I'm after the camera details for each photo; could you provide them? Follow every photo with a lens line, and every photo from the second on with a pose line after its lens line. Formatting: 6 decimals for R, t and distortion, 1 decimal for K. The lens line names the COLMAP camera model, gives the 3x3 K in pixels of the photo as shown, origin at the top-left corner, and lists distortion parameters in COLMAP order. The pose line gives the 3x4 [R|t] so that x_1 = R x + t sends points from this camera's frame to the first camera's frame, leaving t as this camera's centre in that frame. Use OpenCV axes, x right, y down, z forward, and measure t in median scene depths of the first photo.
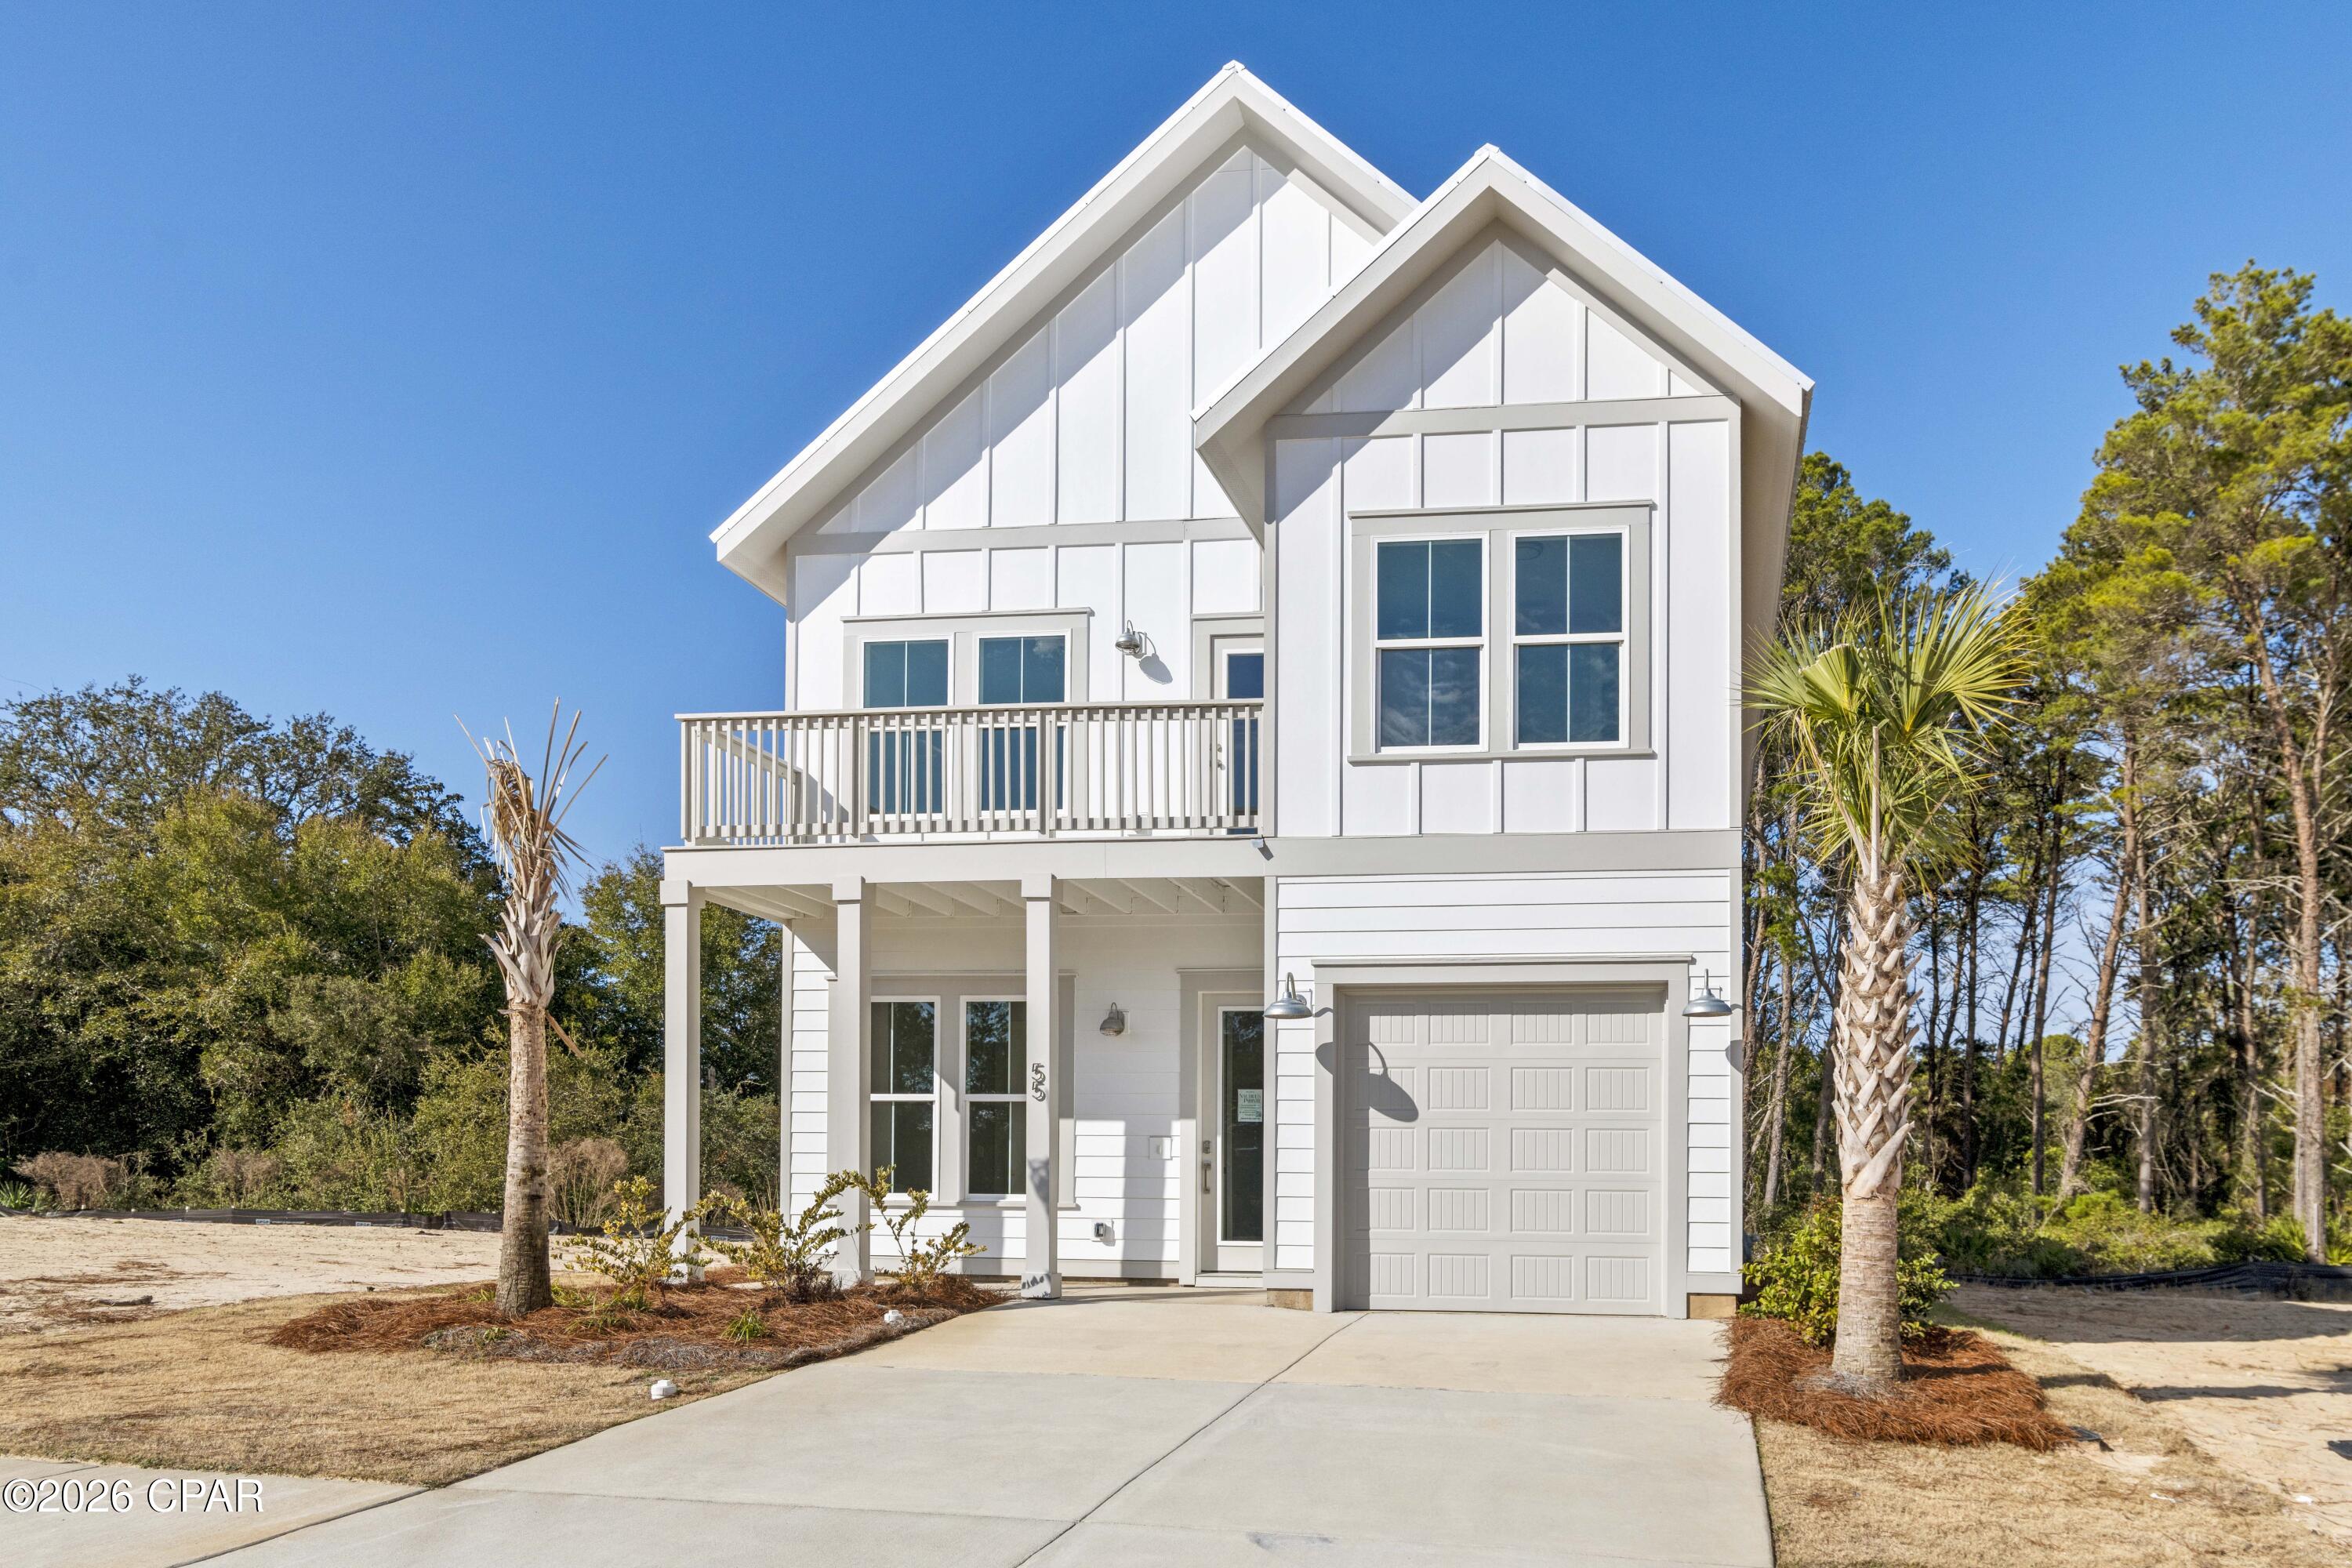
lens RADIAL K [[1556.0, 0, 1280.5], [0, 1556.0, 844.8], [0, 0, 1]] dist [0.004881, -0.001340]
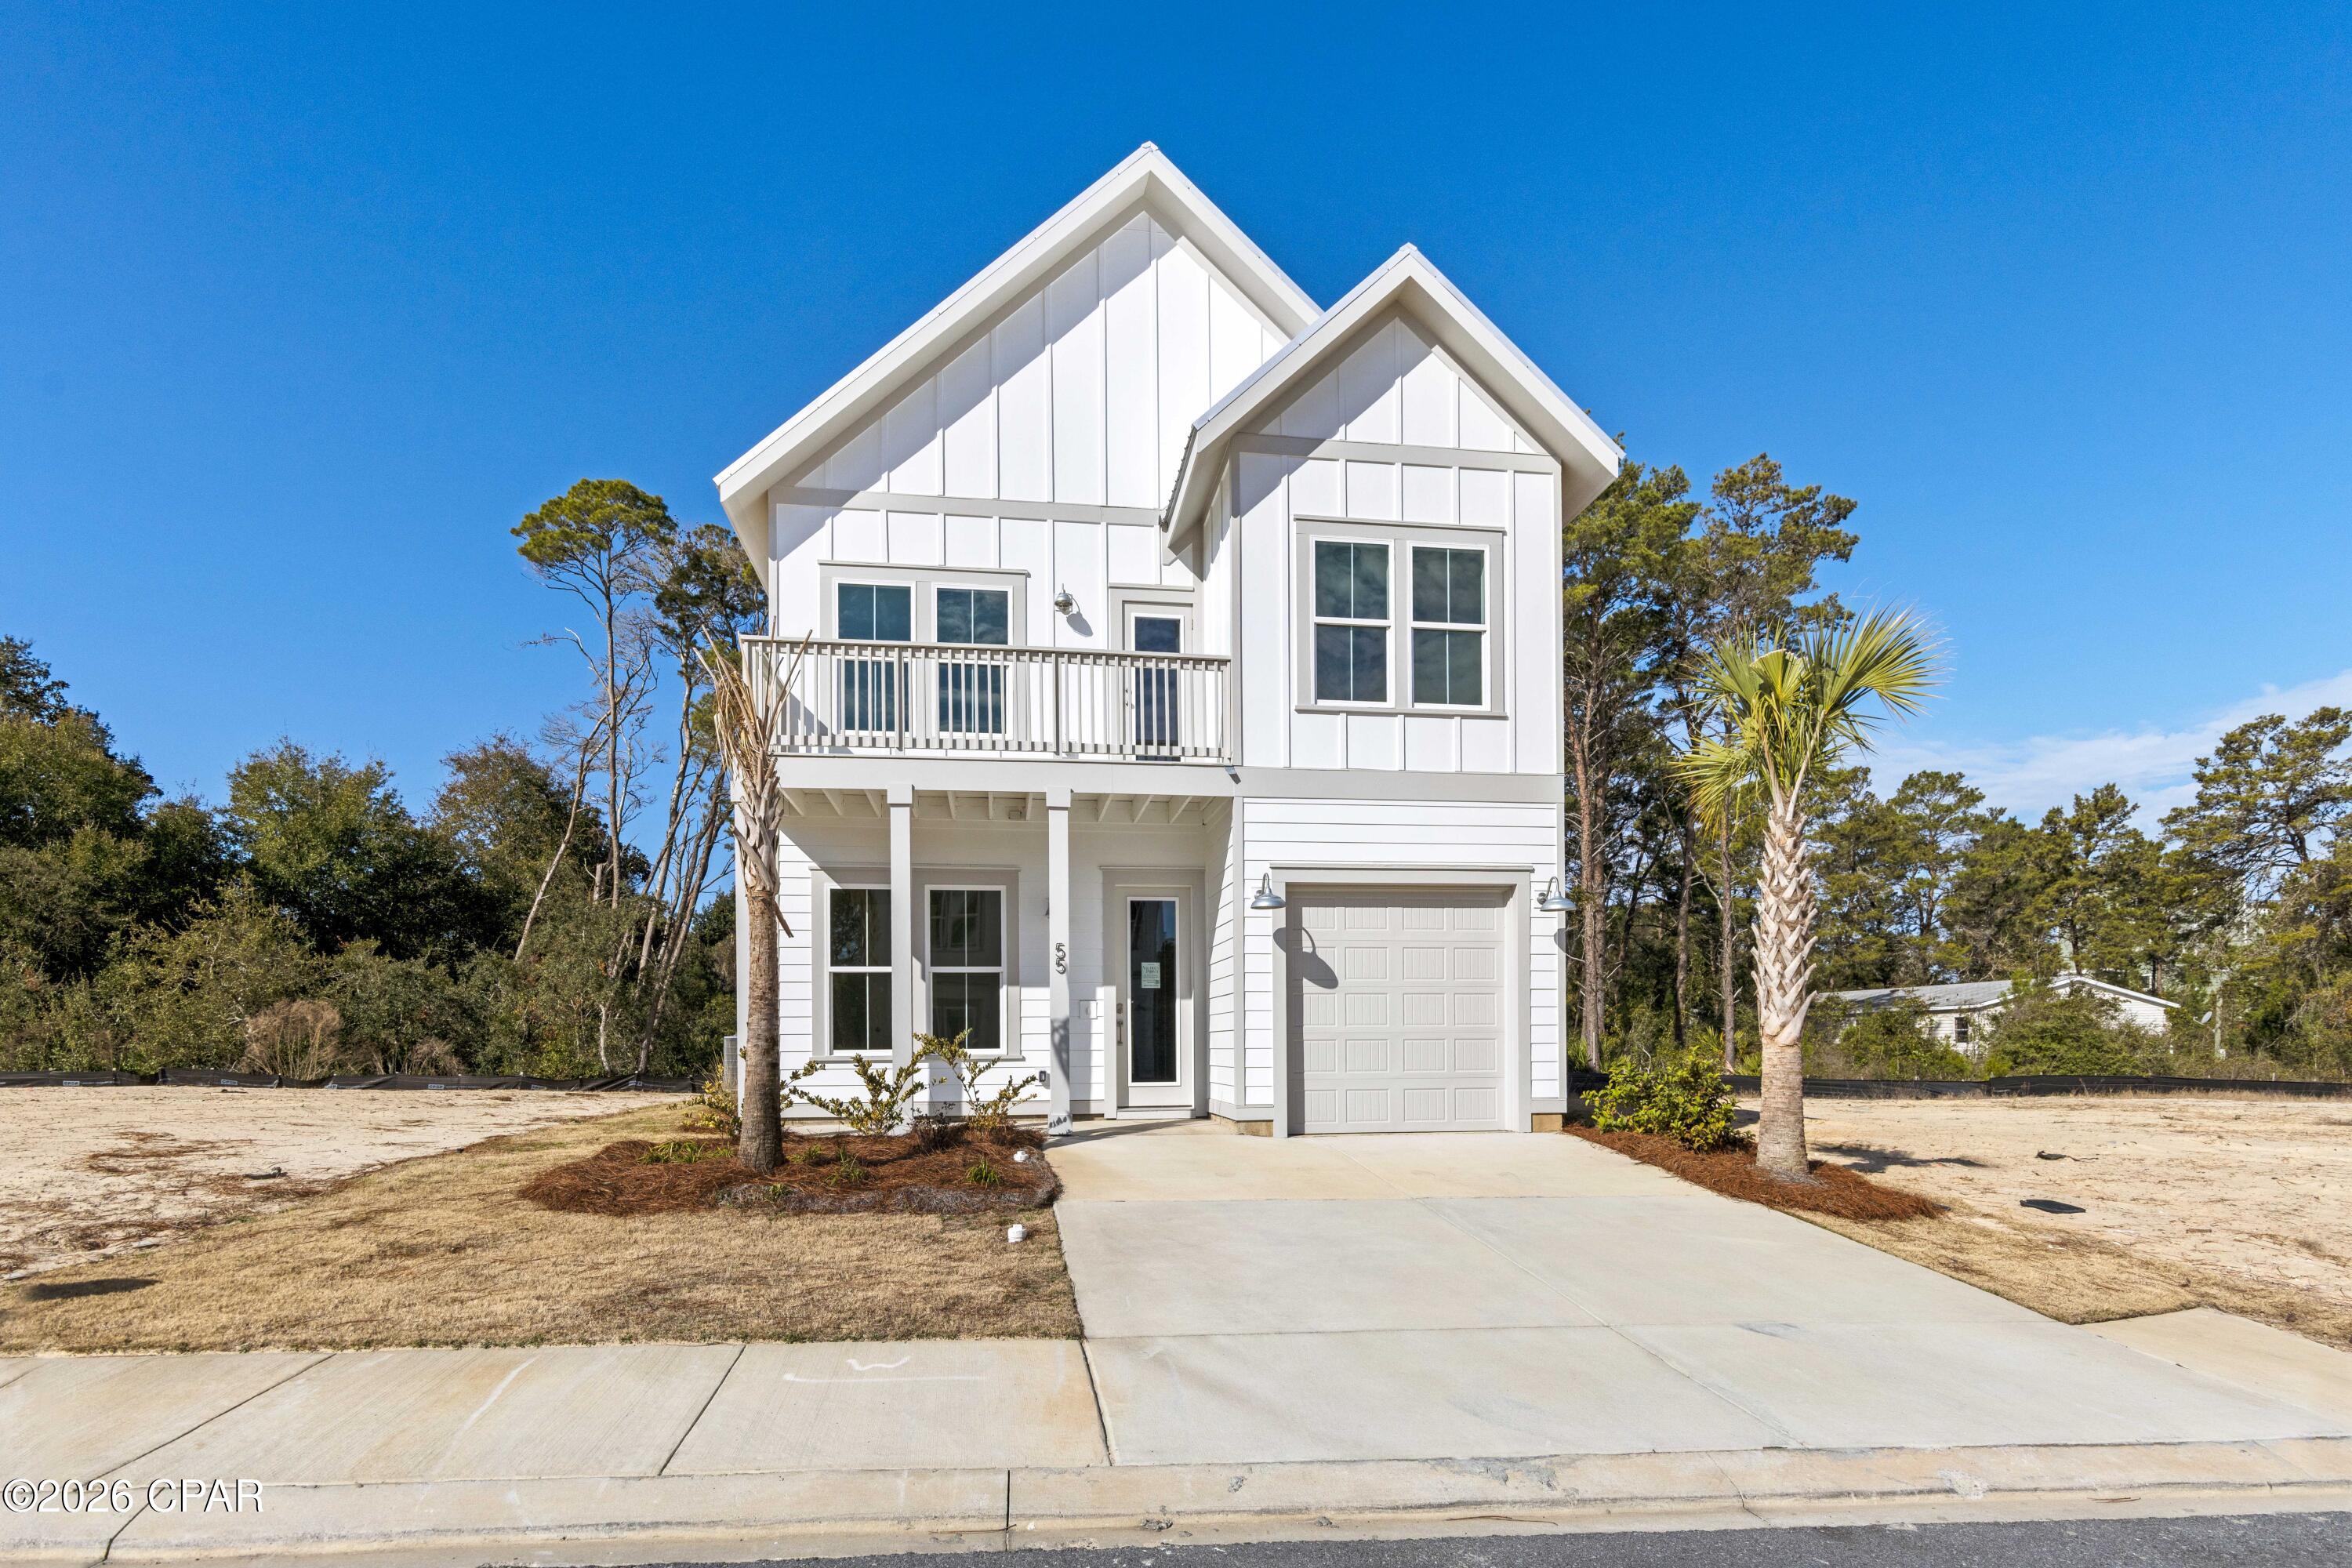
lens RADIAL K [[1188.3, 0, 1179.3], [0, 1188.3, 787.9], [0, 0, 1]] dist [0.006407, 0.000453]
pose [[0.964732, 0.038329, 0.260427, -0.283790], [-0.042545, 0.999039, 0.010571, 0.004599], [-0.259771, -0.021278, 0.965436, 0.071591]]
